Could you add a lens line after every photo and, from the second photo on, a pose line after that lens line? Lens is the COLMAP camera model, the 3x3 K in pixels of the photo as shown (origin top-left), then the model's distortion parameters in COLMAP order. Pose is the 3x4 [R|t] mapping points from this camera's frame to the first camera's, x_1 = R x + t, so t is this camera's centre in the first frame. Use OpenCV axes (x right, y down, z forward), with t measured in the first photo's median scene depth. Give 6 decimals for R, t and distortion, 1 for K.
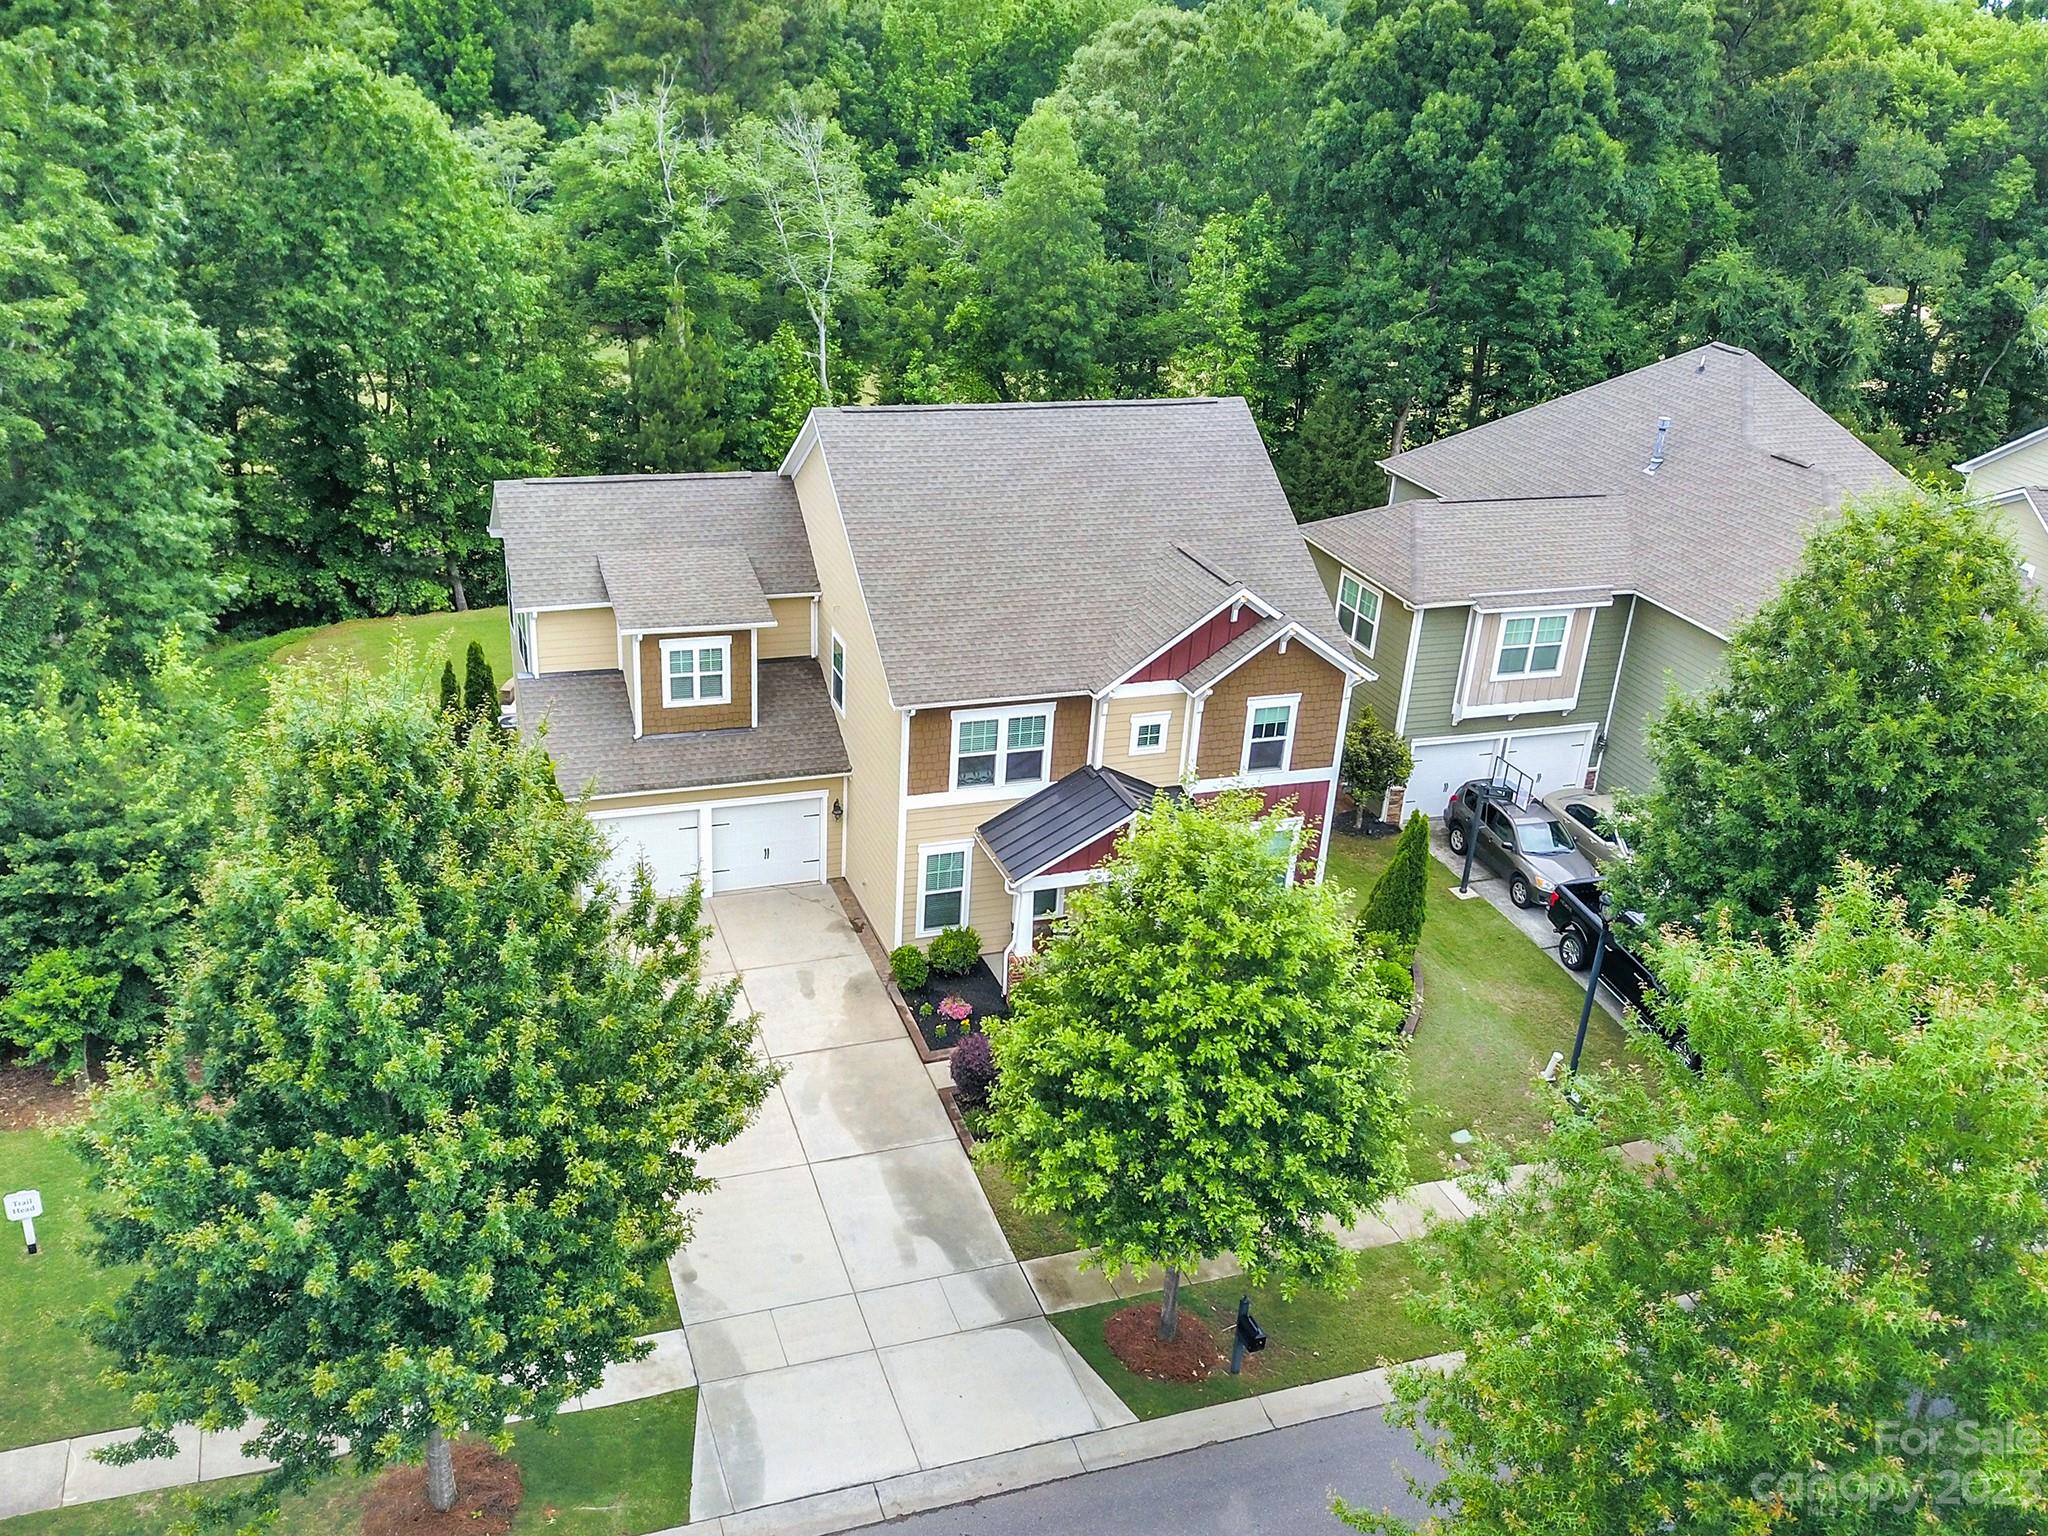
lens RADIAL K [[1582.8, 0, 1024.0], [0, 1582.8, 768.0], [0, 0, 1]] dist [-0.044177, -0.003158]
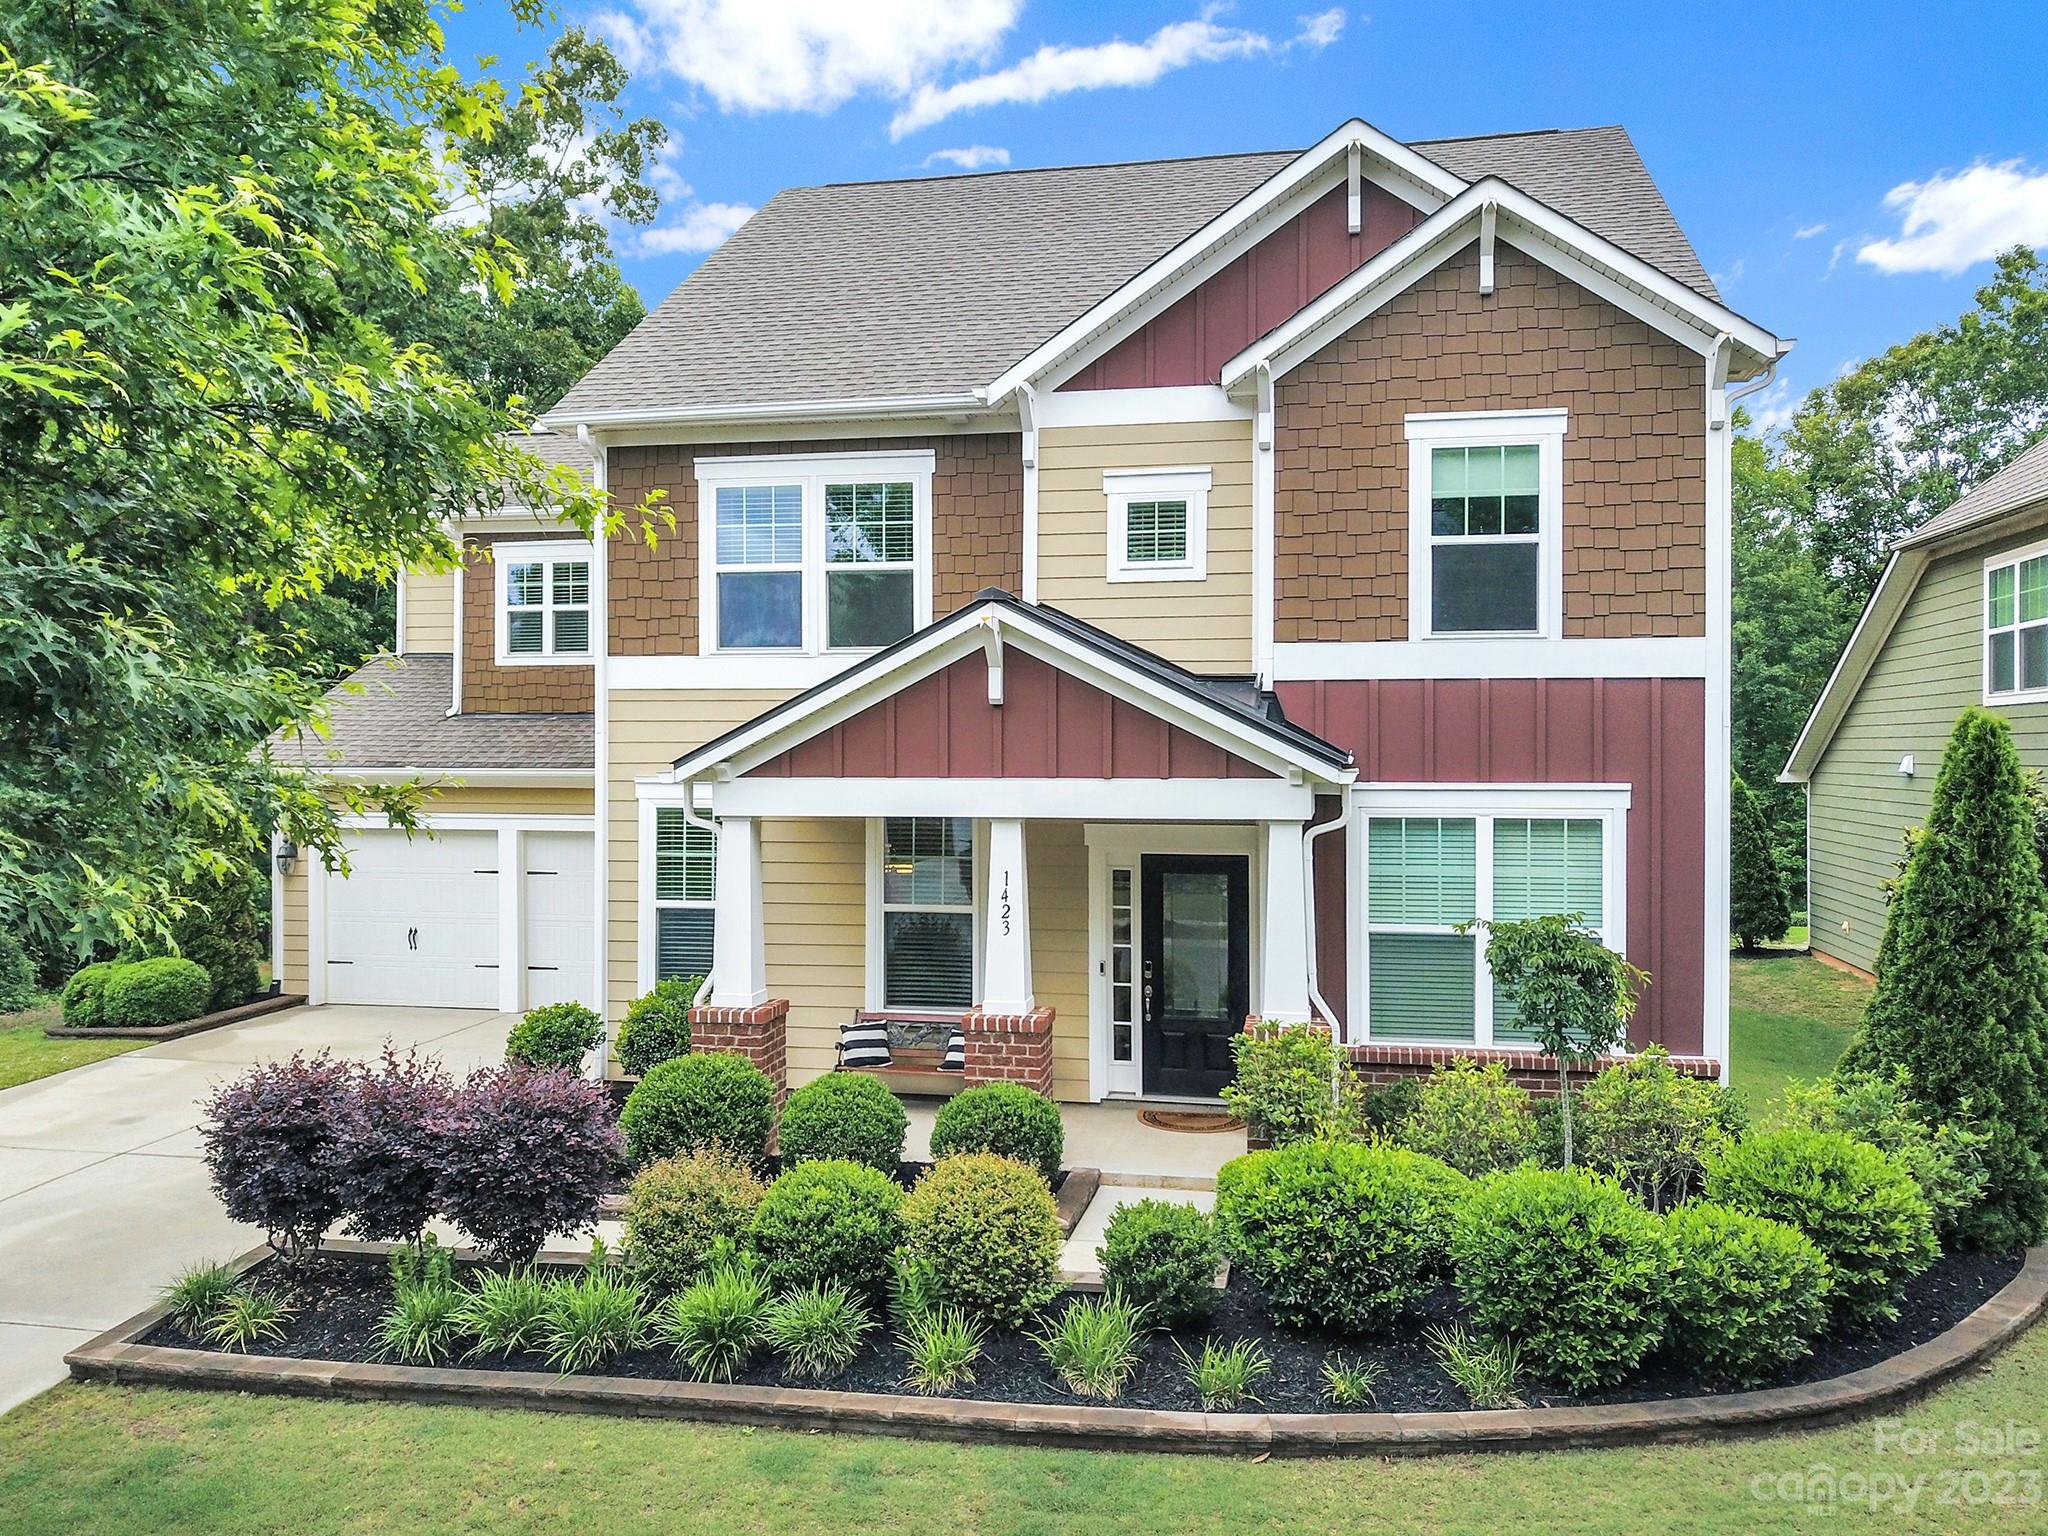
lens RADIAL K [[1582.8, 0, 1024.0], [0, 1582.8, 768.0], [0, 0, 1]] dist [-0.044177, -0.003158]
pose [[0.853642, -0.051244, -0.518333, 0.255507], [-0.165759, 0.916683, -0.363615, 0.186914], [0.493781, 0.396315, 0.774025, 0.691270]]
